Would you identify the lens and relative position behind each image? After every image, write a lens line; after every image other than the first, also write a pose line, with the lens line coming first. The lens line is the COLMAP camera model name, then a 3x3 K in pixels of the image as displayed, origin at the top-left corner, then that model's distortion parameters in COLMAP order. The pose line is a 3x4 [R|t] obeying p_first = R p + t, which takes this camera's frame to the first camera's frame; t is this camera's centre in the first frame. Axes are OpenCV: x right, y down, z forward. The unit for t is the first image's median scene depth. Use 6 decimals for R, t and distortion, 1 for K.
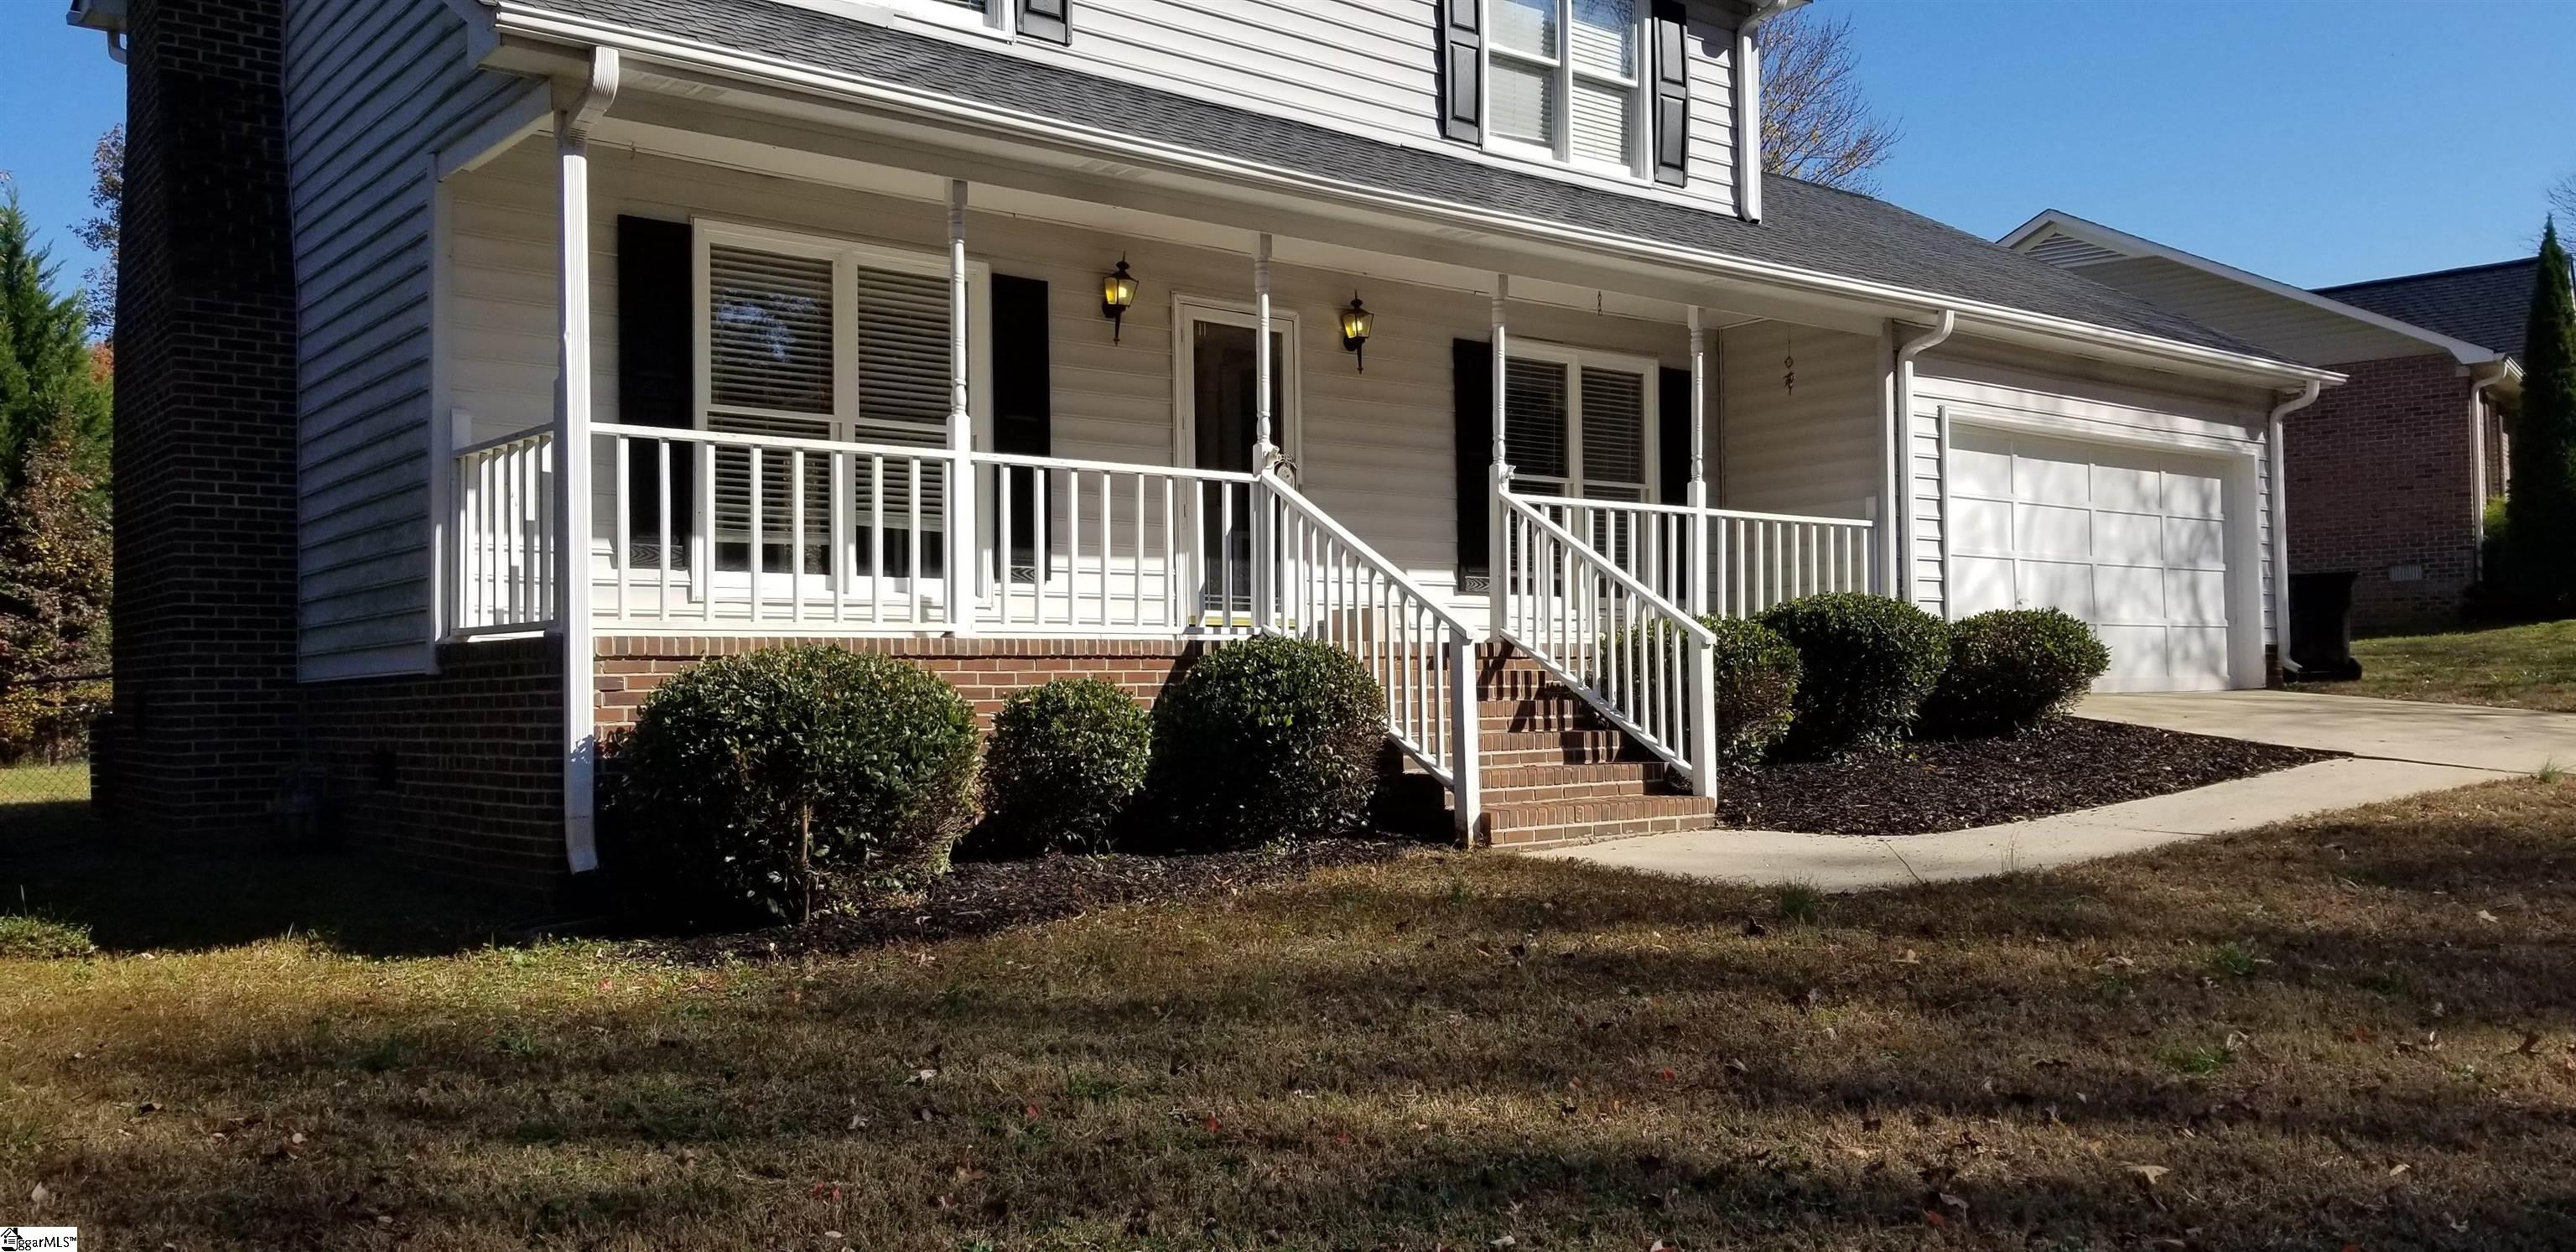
lens RADIAL K [[1928.4, 0, 1286.2], [0, 1928.4, 623.2], [0, 0, 1]] dist [0.093720, -0.127590]
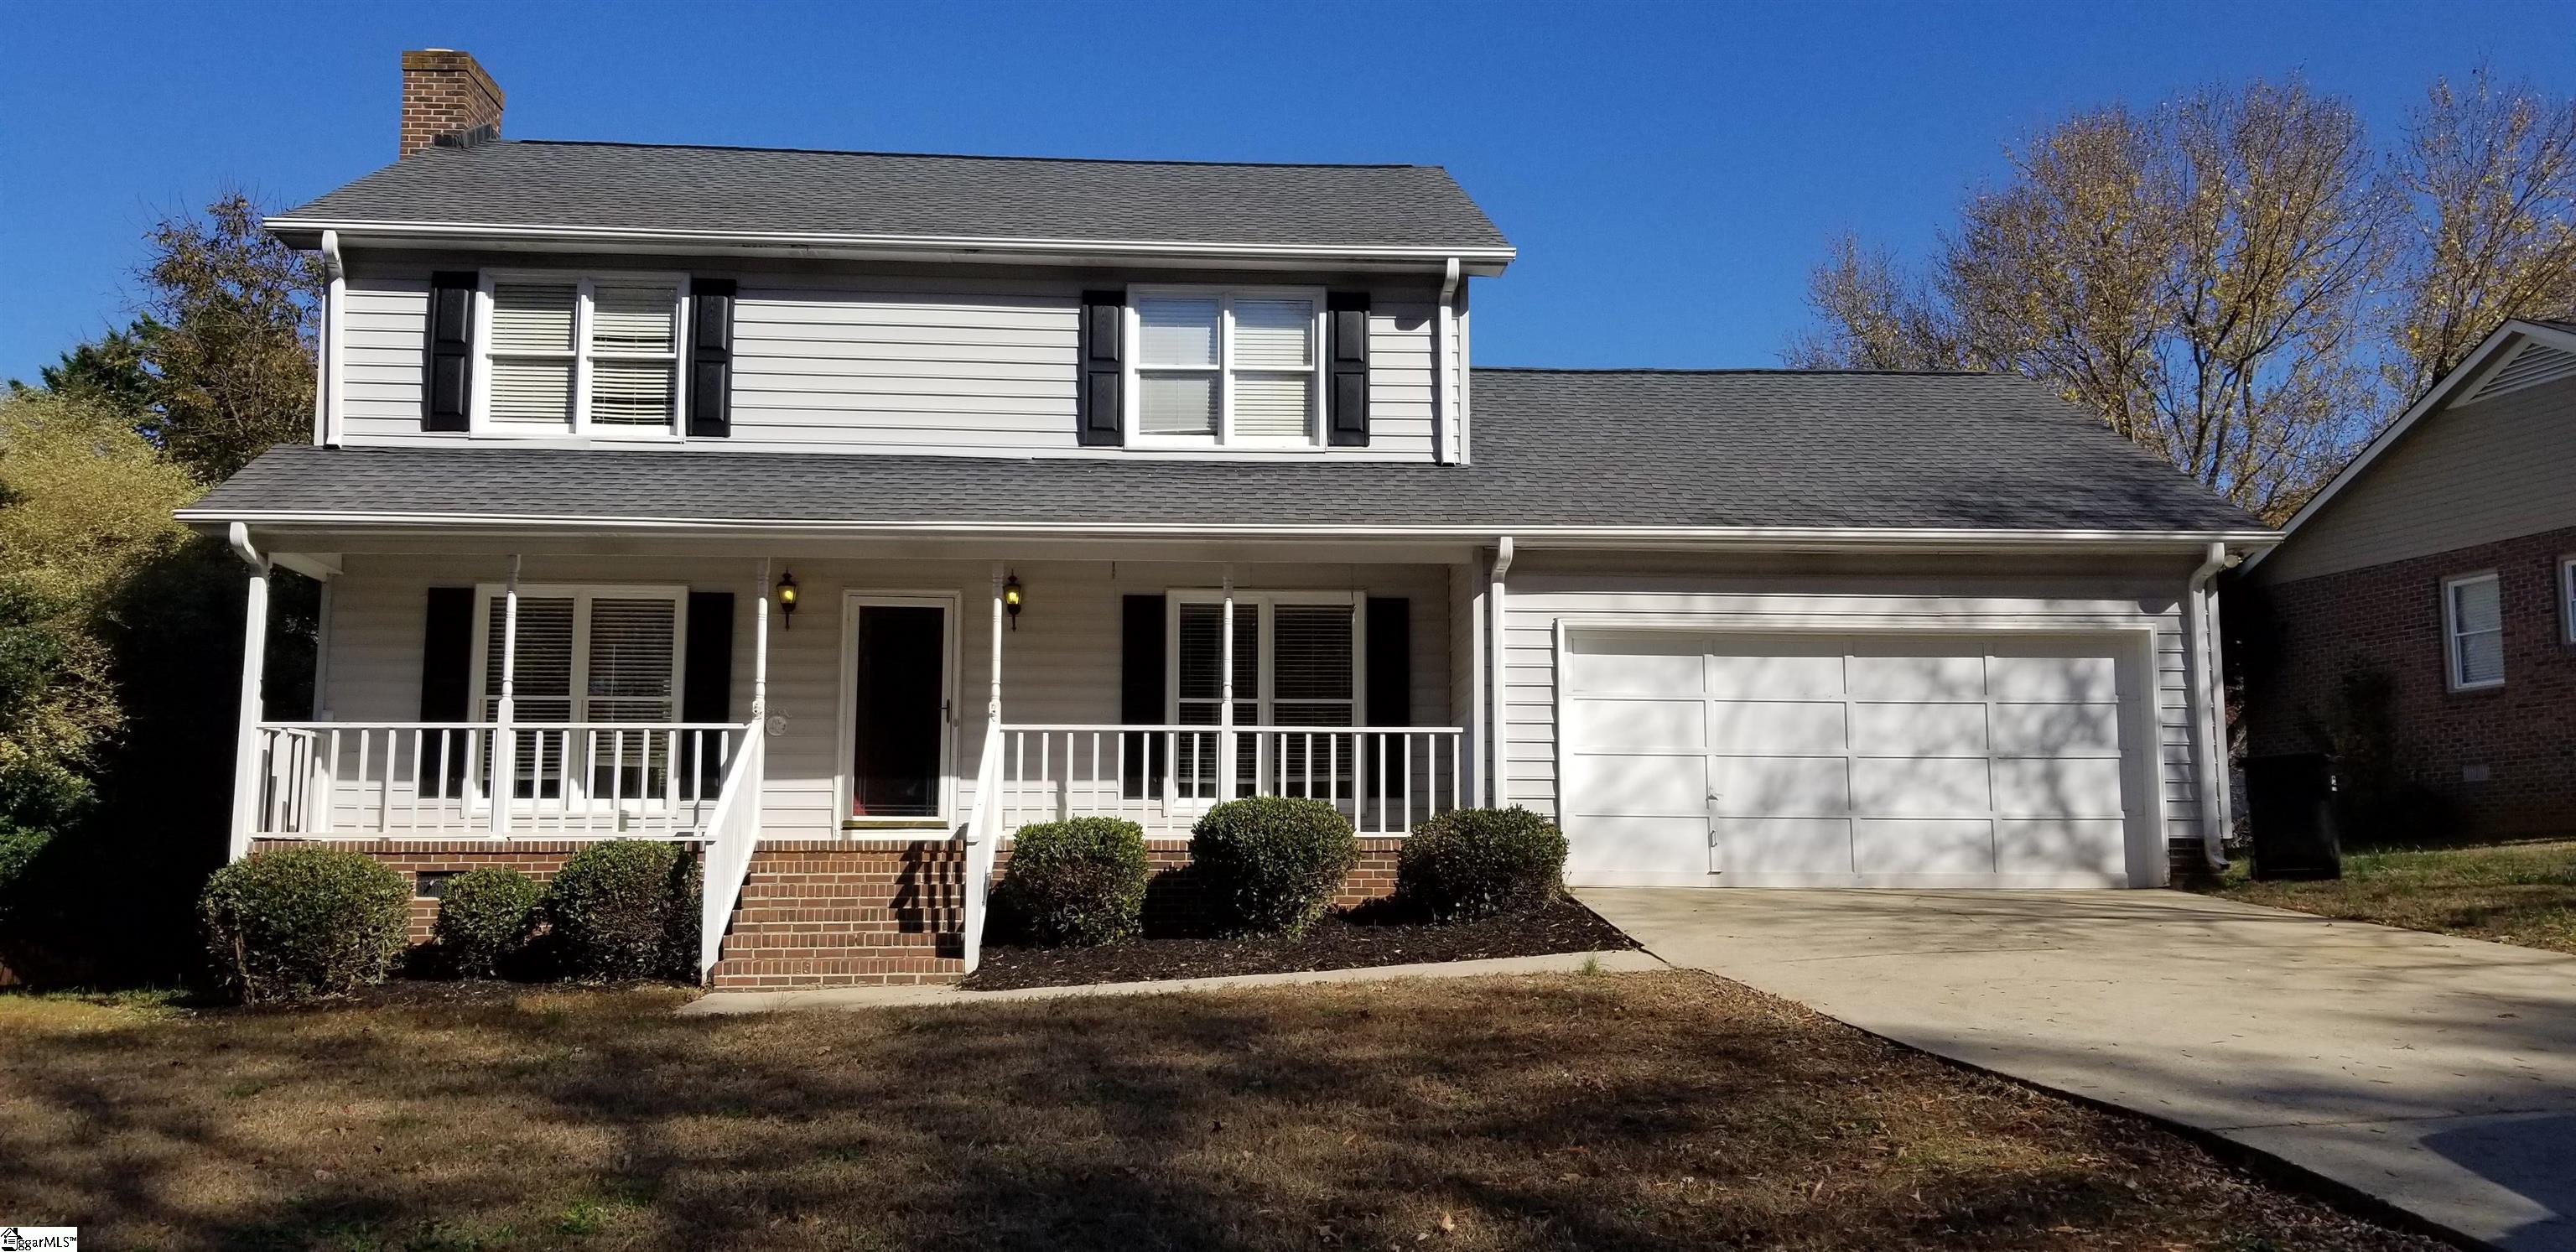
lens RADIAL K [[2026.1, 0, 1334.8], [0, 2026.1, 651.2], [0, 0, 1]] dist [0.084996, -0.150408]
pose [[0.819621, -0.060643, -0.569688, 0.879986], [0.008816, 0.995599, -0.093297, 0.011256], [0.572839, 0.071445, 0.816548, 0.005875]]
